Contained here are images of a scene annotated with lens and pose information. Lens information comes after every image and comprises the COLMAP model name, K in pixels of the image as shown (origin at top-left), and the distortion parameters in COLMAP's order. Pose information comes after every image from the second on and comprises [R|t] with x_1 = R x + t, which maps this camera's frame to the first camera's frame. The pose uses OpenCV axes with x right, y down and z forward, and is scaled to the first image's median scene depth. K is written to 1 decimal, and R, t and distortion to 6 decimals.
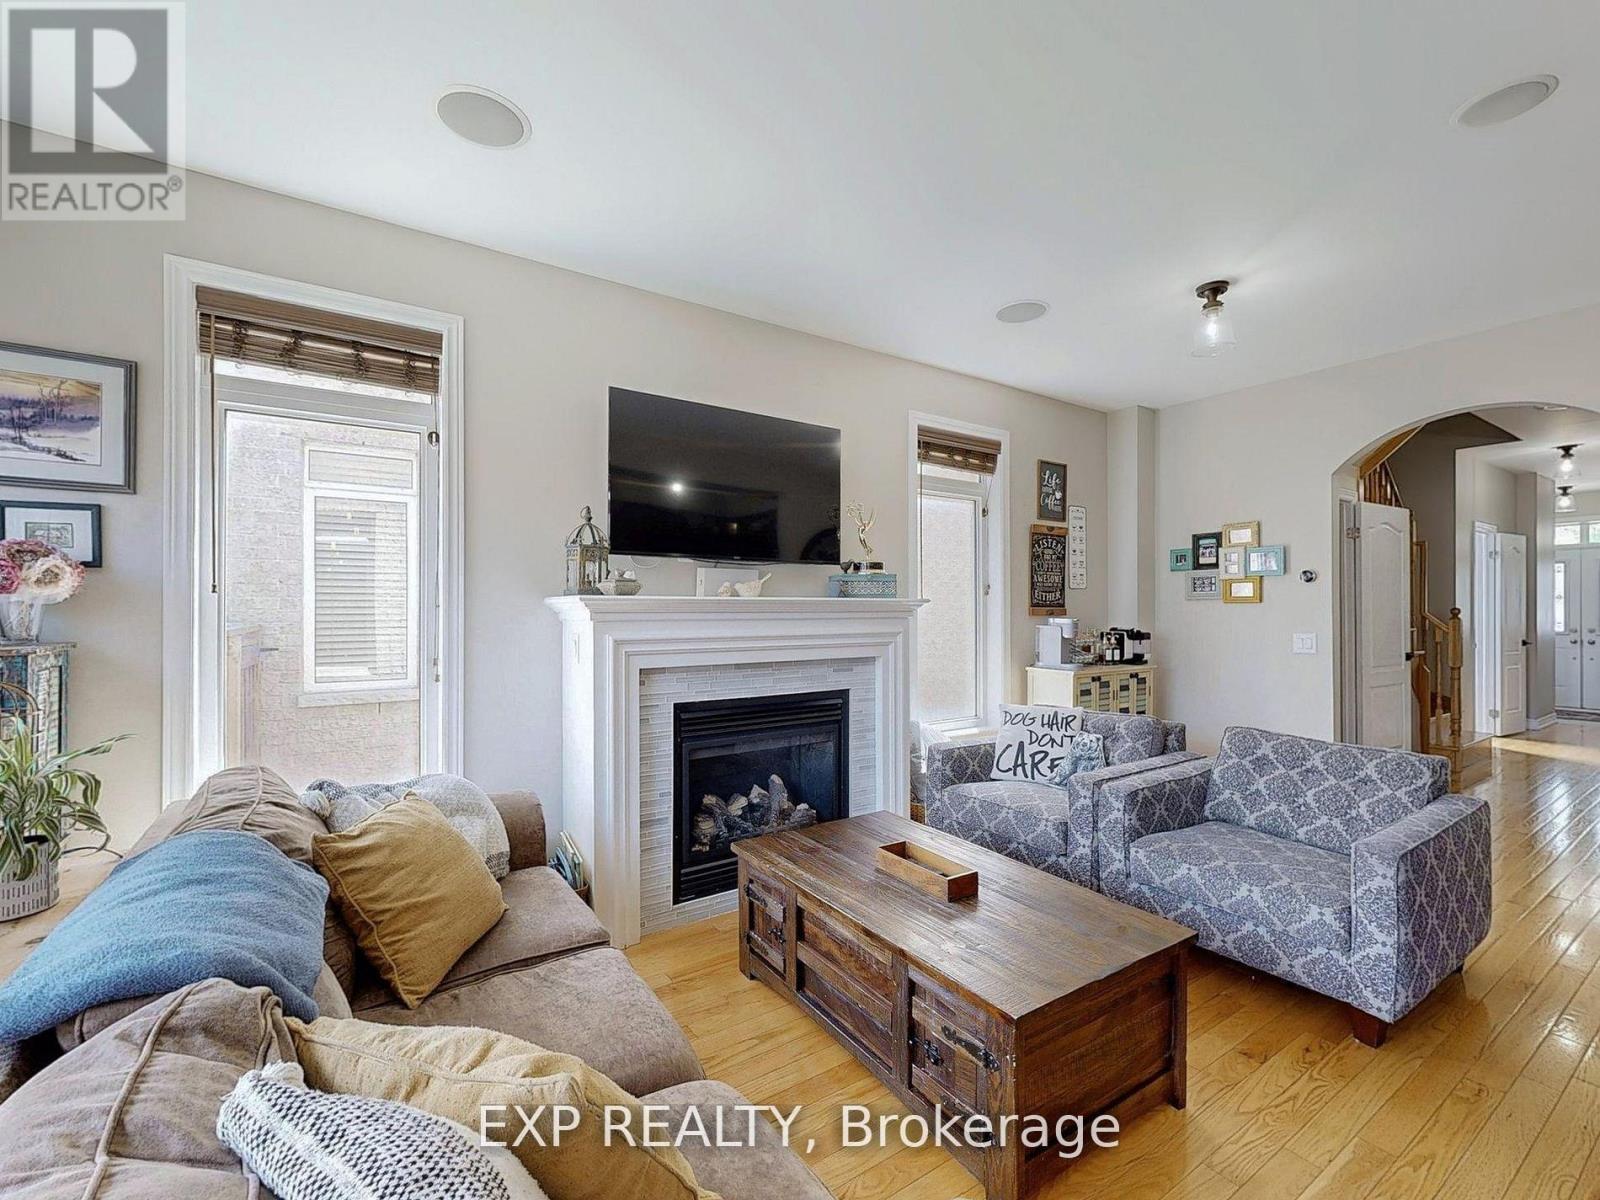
lens RADIAL K [[687.7, 0, 801.7], [0, 687.7, 603.2], [0, 0, 1]] dist [0.000536, 0.000150]
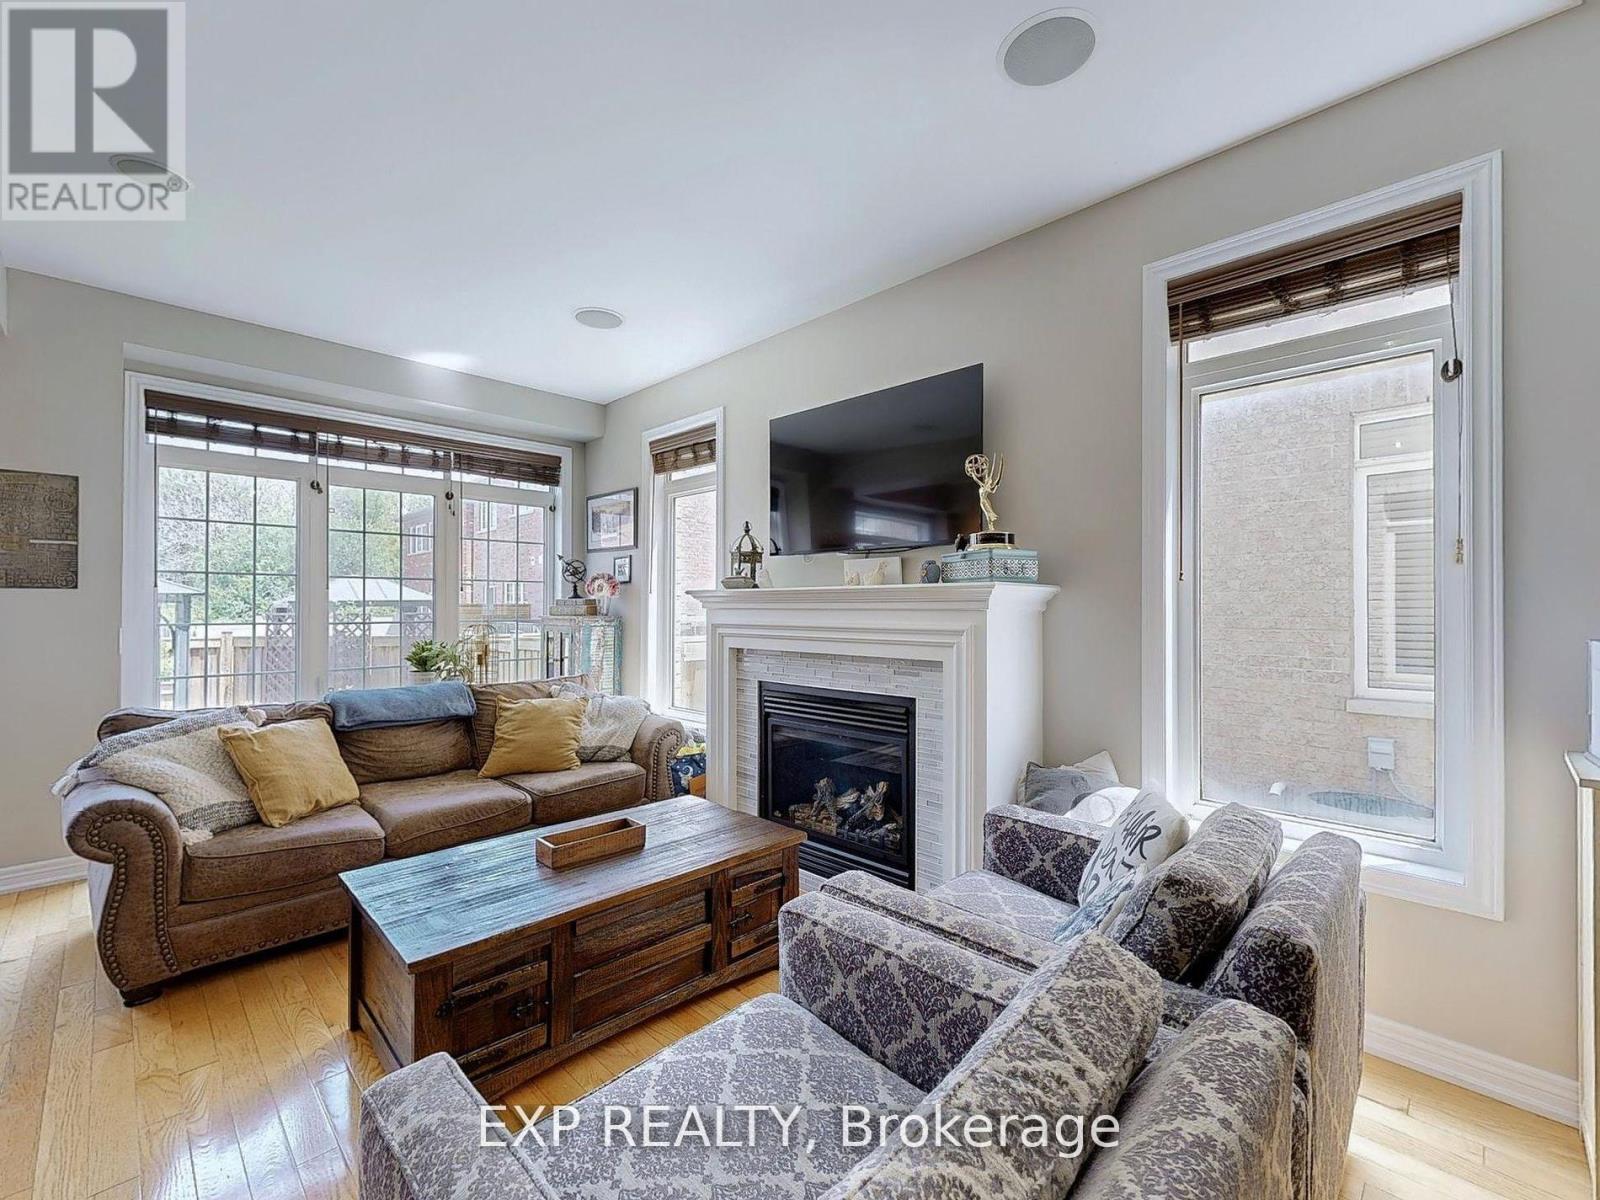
lens RADIAL K [[687.7, 0, 801.7], [0, 687.7, 603.2], [0, 0, 1]] dist [0.000536, 0.000150]
pose [[0.202657, -0.004525, -0.979239, 0.785926], [0.006063, 0.999976, -0.003366, 0.014974], [0.979231, -0.005255, 0.202679, 0.673886]]
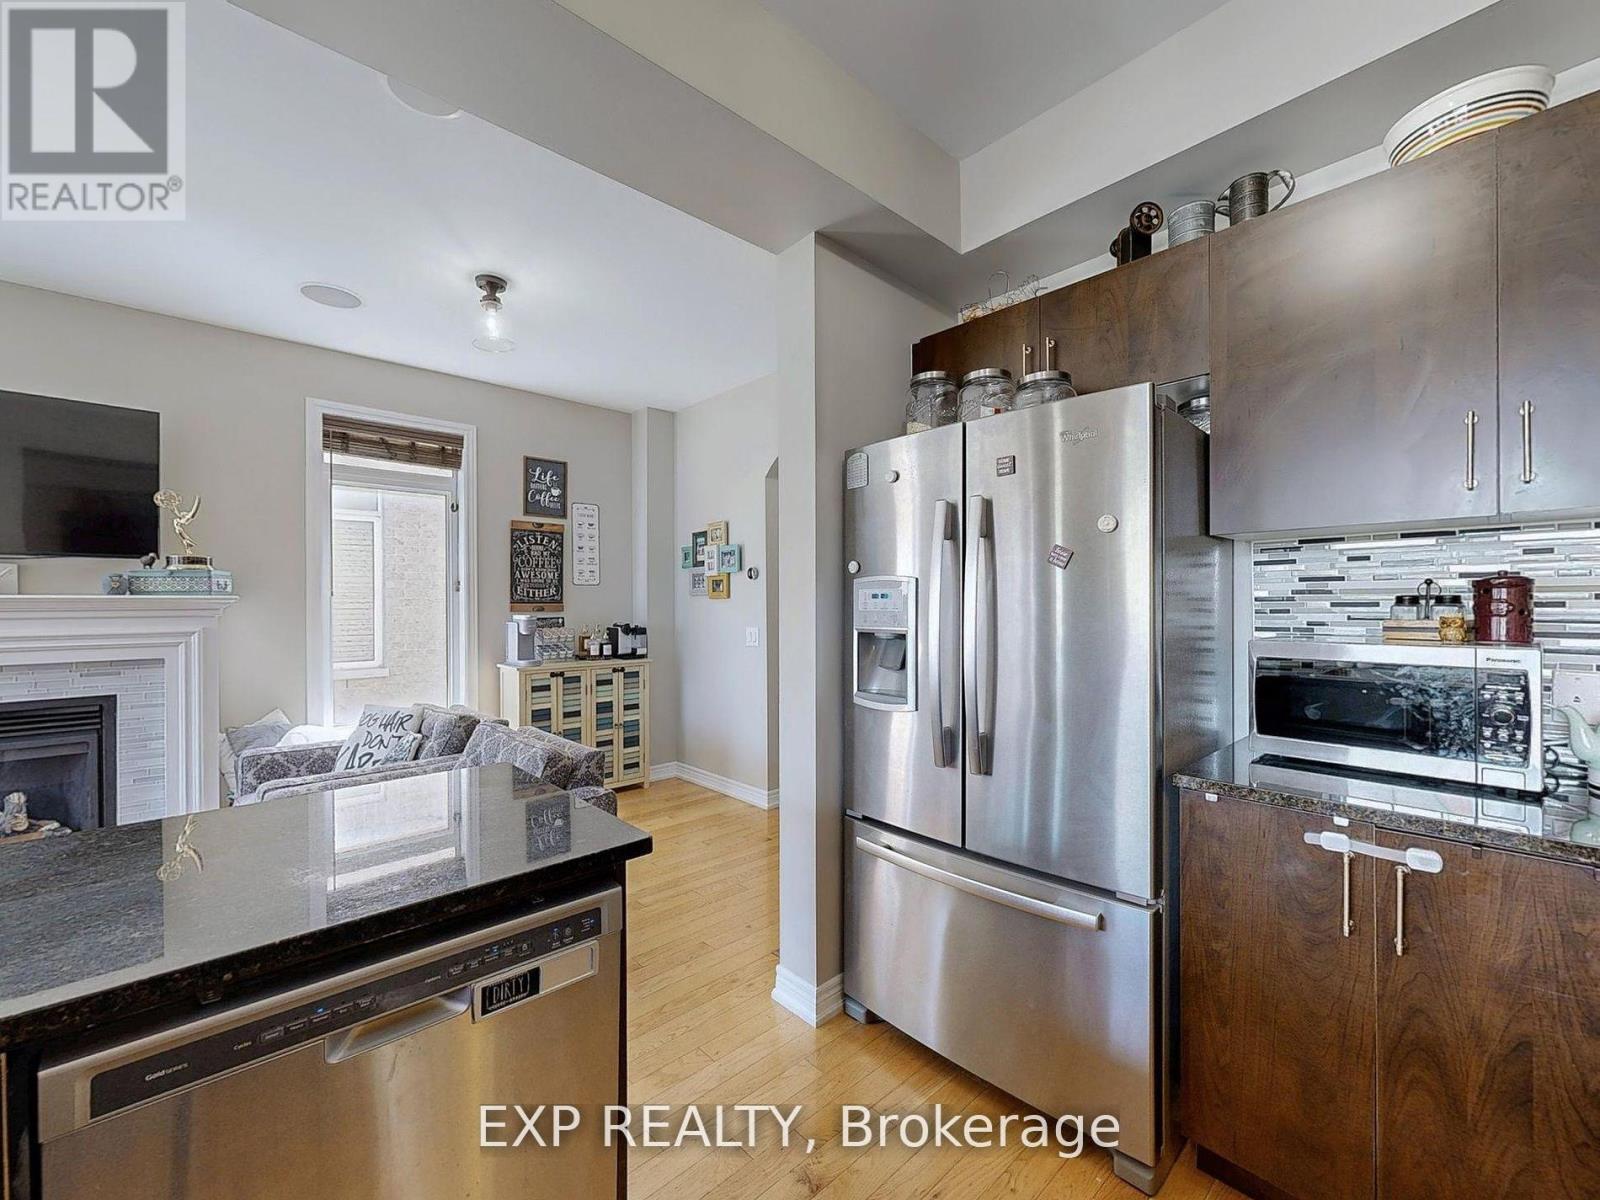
lens RADIAL K [[655.2, 0, 803.6], [0, 655.2, 603.8], [0, 0, 1]] dist [0.000019, -0.000287]
pose [[0.985732, -0.005128, 0.168243, 0.784668], [0.003824, 0.999960, 0.008070, -0.000134], [-0.168278, -0.007312, 0.985713, -0.010485]]
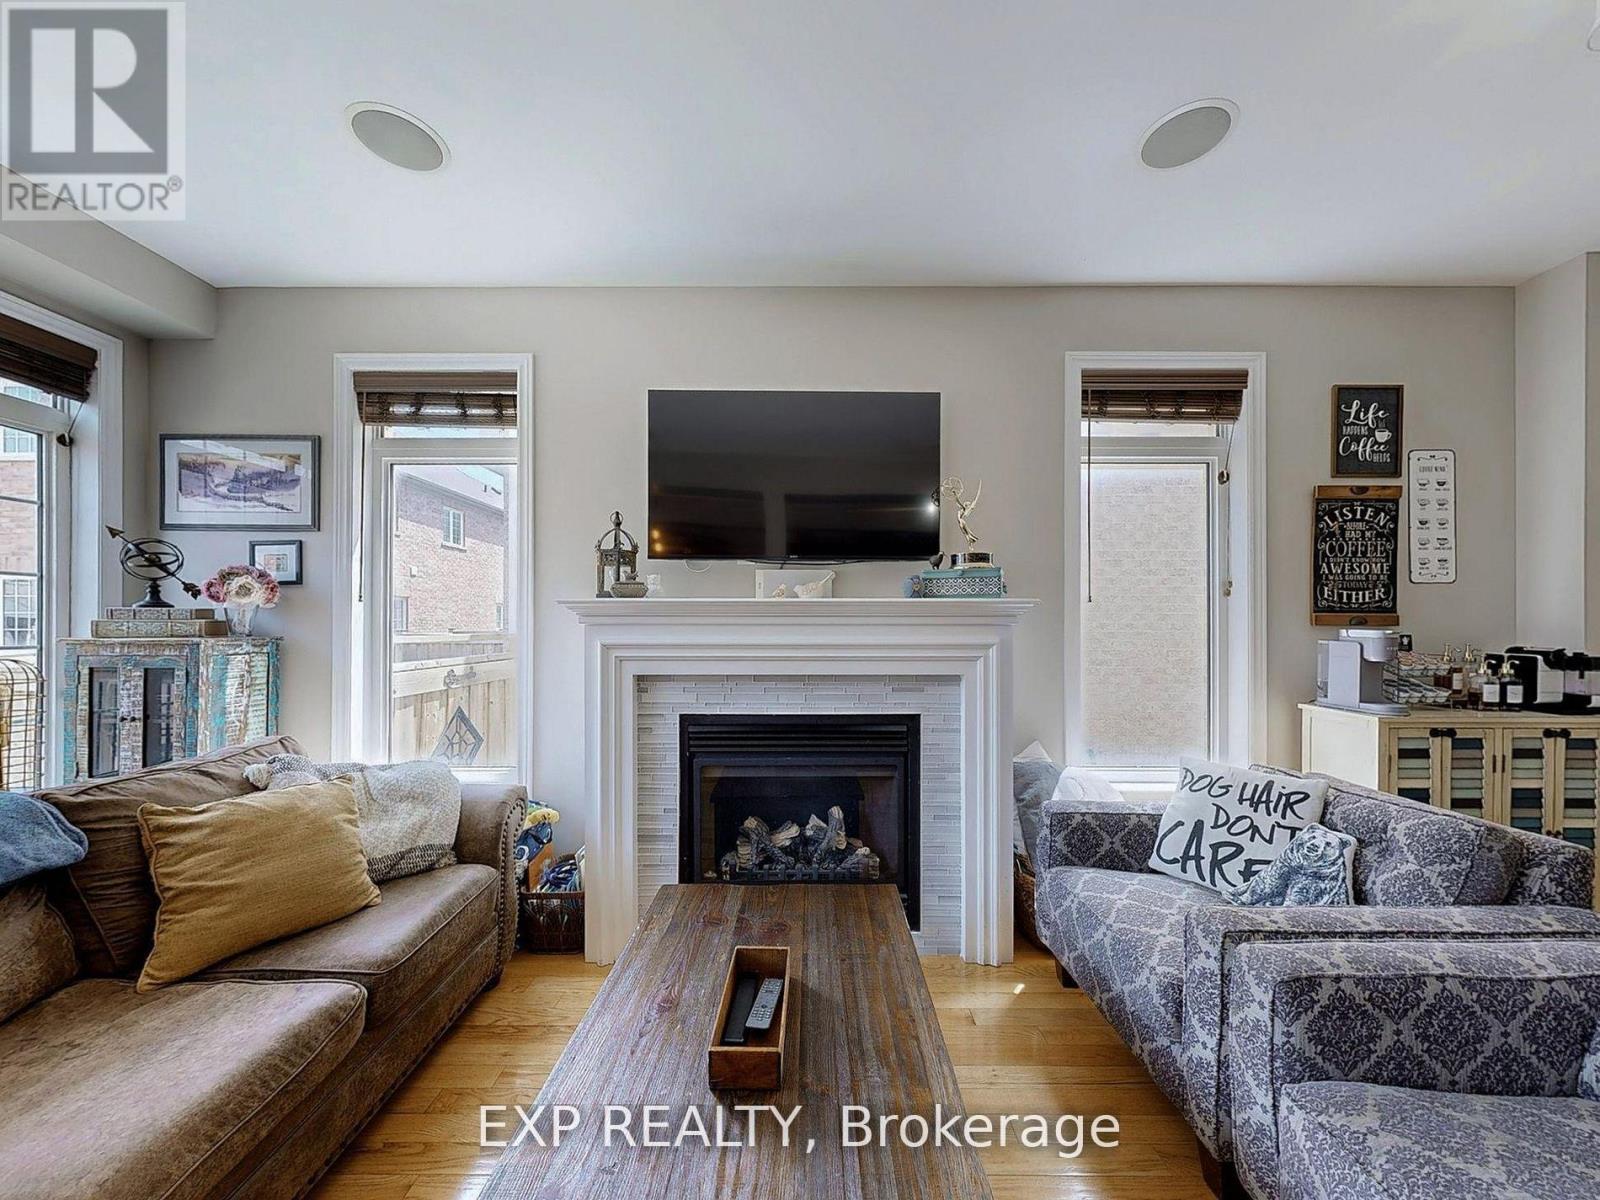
lens RADIAL K [[587.7, 0, 803.7], [0, 587.7, 621.8], [0, 0, 1]] dist [0.001169, 0.000114]
pose [[0.832485, -0.000461, -0.554048, 0.316602], [0.002722, 0.999991, 0.003259, 0.014842], [0.554041, -0.004221, 0.832478, 0.346834]]
